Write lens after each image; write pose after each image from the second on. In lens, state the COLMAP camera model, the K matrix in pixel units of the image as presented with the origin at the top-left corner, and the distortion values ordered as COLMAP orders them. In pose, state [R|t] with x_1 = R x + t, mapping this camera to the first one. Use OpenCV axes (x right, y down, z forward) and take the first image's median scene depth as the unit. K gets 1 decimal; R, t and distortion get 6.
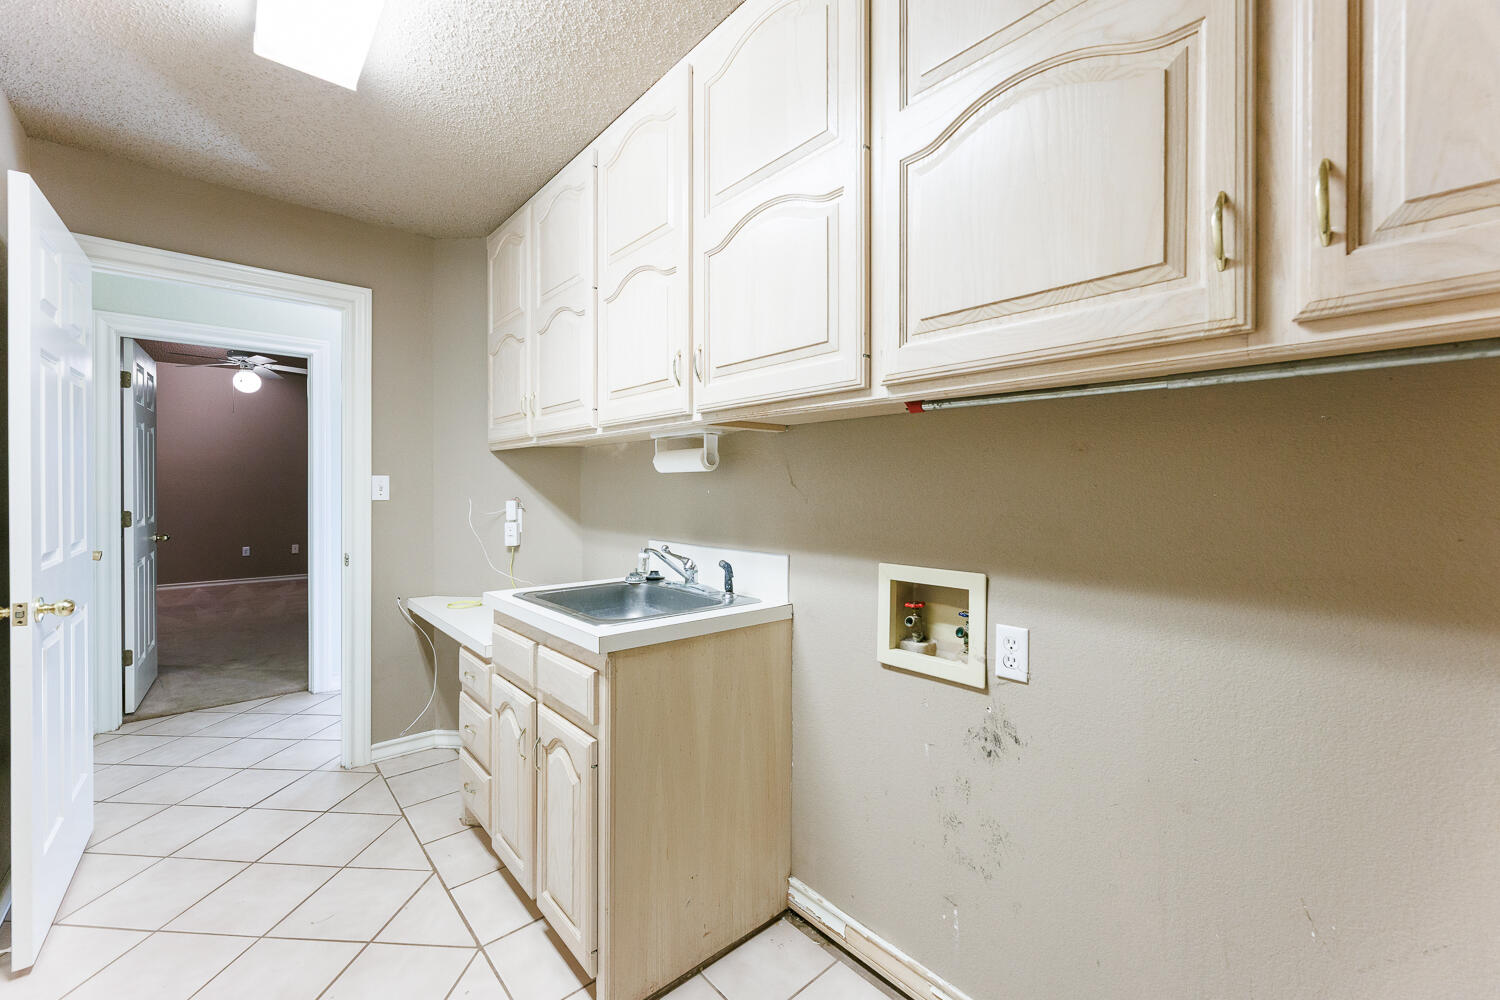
lens RADIAL K [[606.5, 0, 743.9], [0, 606.5, 488.1], [0, 0, 1]] dist [-0.000561, -0.000014]
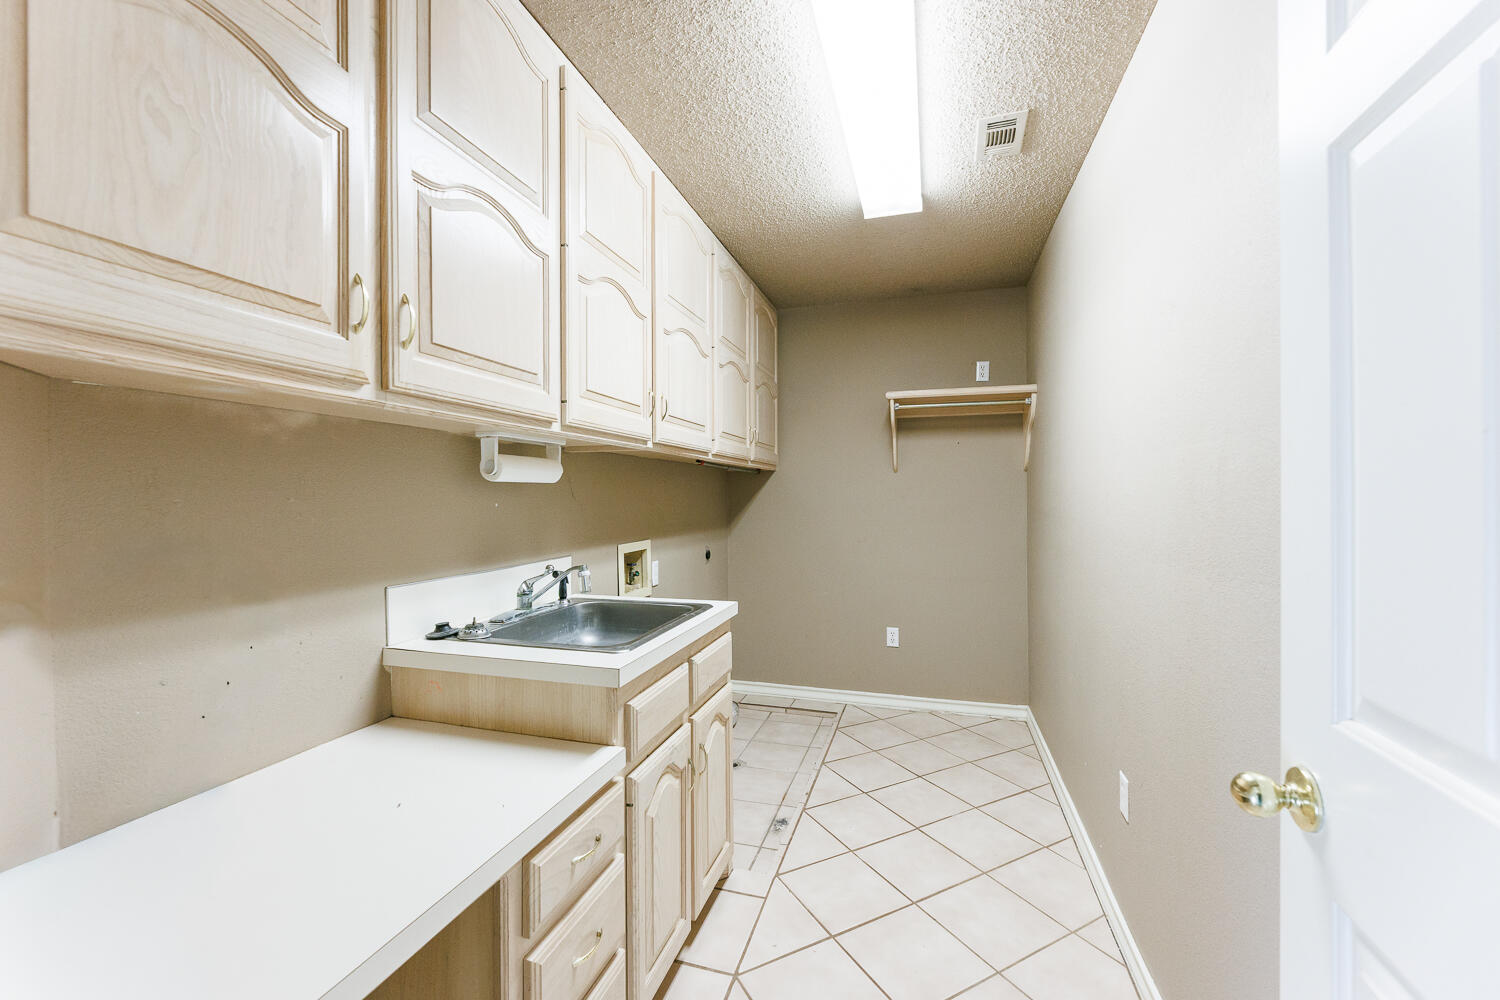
lens RADIAL K [[606.5, 0, 743.9], [0, 606.5, 488.1], [0, 0, 1]] dist [-0.000561, -0.000014]
pose [[-0.525640, 0.006391, 0.850683, -1.089826], [0.000105, 0.999972, -0.007447, -0.012982], [-0.850707, -0.003825, -0.525626, 1.288721]]
